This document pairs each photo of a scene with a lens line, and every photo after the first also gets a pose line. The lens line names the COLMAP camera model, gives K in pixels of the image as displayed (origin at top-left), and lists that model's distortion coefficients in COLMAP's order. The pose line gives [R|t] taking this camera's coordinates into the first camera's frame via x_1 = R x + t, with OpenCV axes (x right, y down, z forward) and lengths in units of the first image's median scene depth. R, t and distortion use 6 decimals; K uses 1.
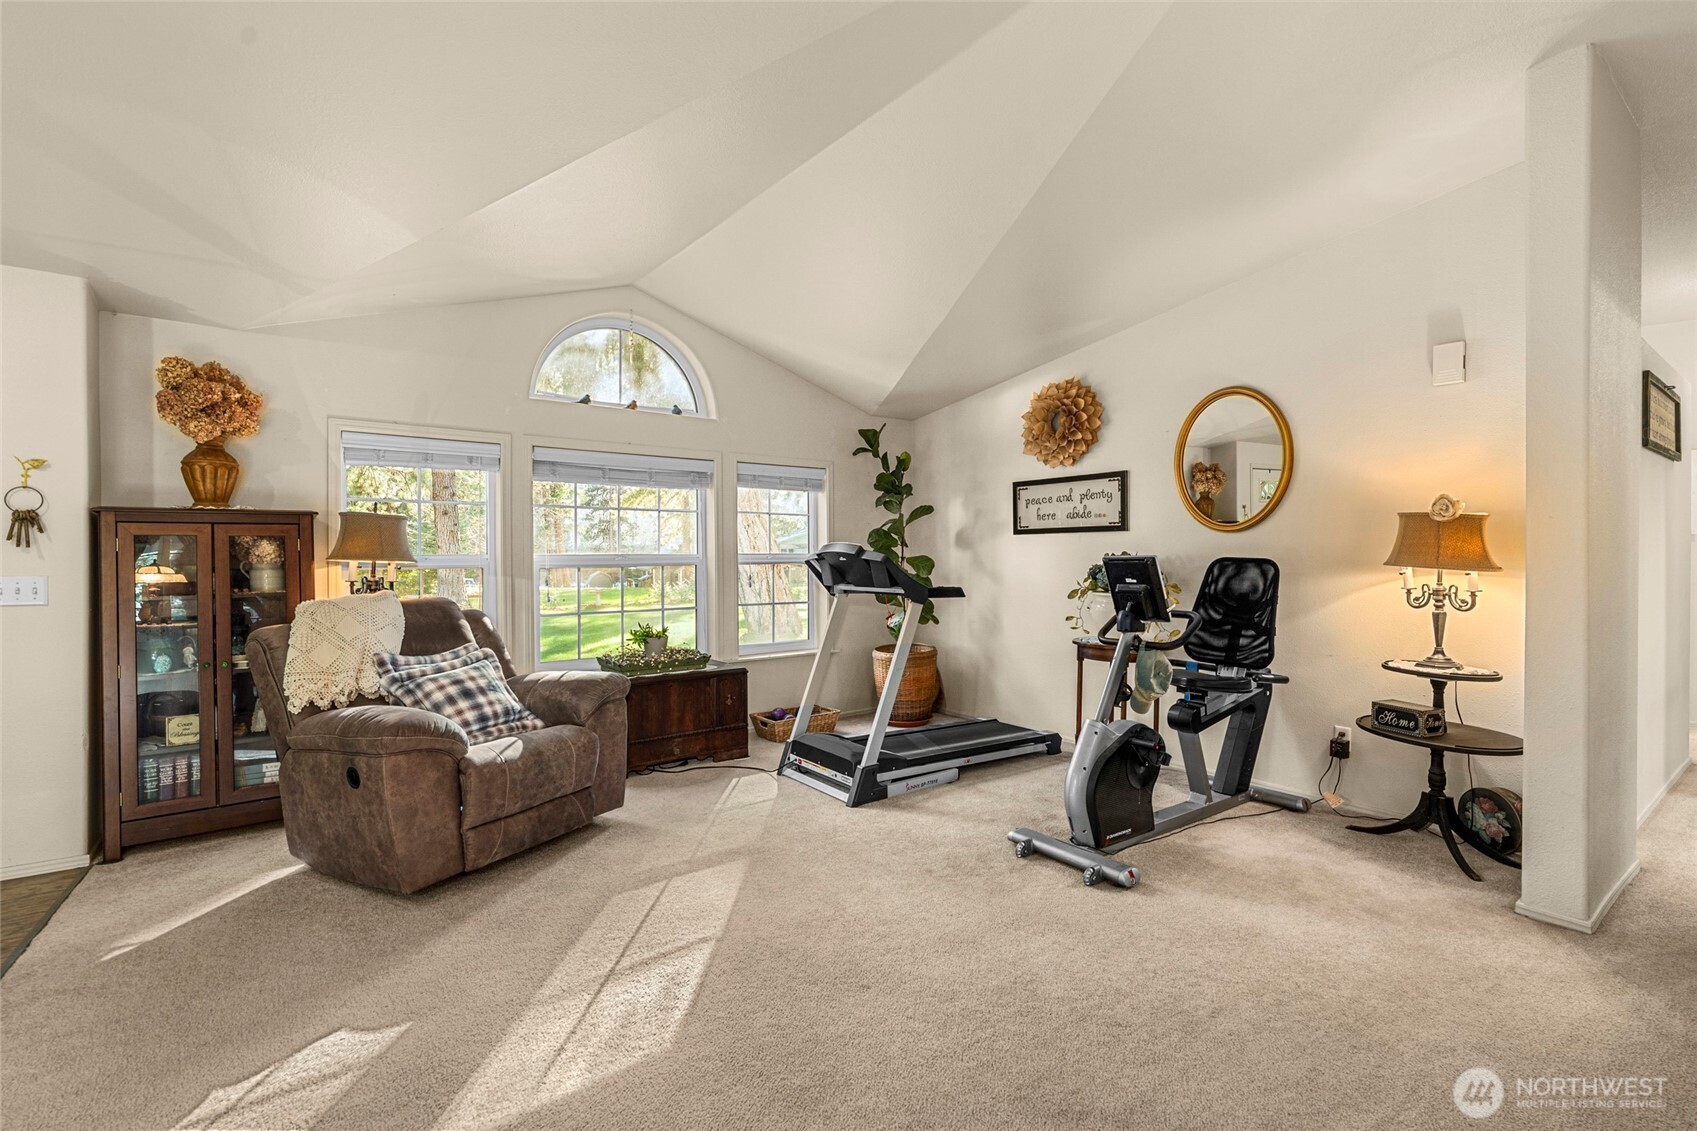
lens RADIAL K [[755.5, 0, 842.3], [0, 755.5, 557.3], [0, 0, 1]] dist [0.001931, 0.000285]
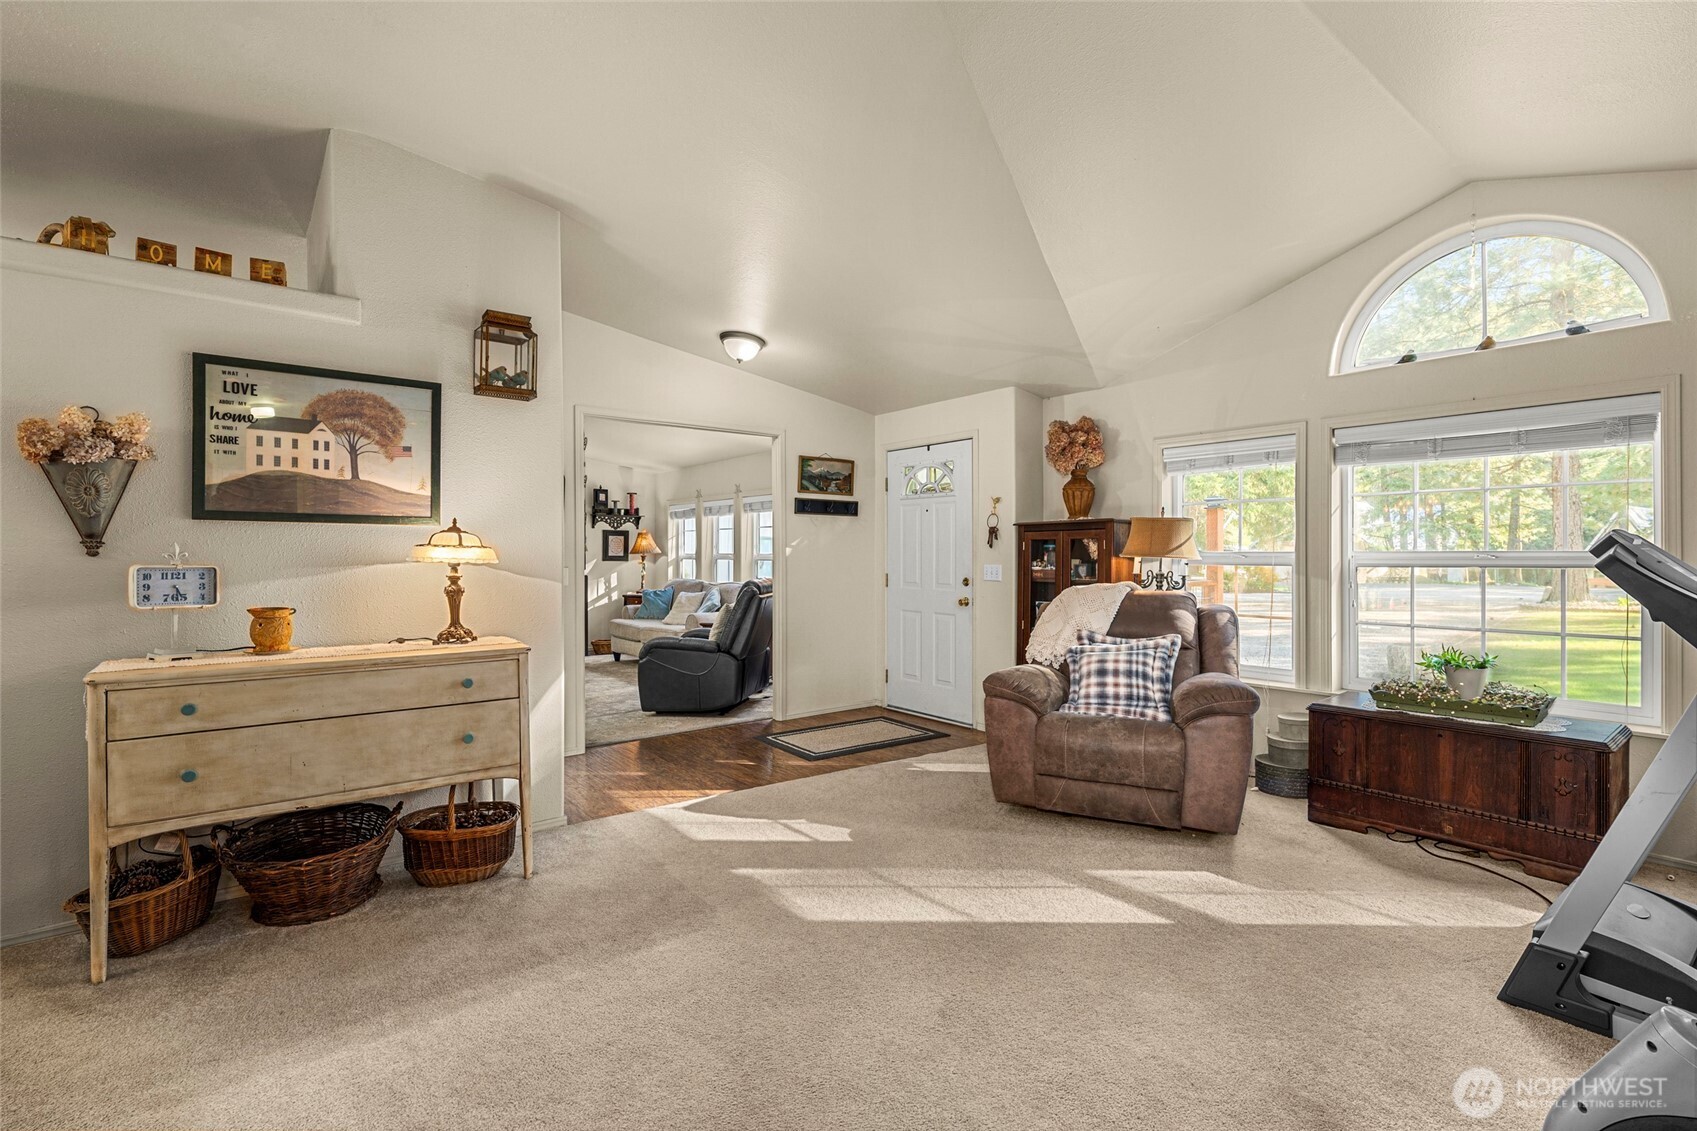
lens RADIAL K [[755.5, 0, 839.2], [0, 755.5, 557.8], [0, 0, 1]] dist [0.001931, 0.000285]
pose [[0.038830, 0.005535, -0.999231, 0.560205], [-0.002753, 0.999981, 0.005432, 0.000033], [0.999242, 0.002540, 0.038844, 0.484113]]
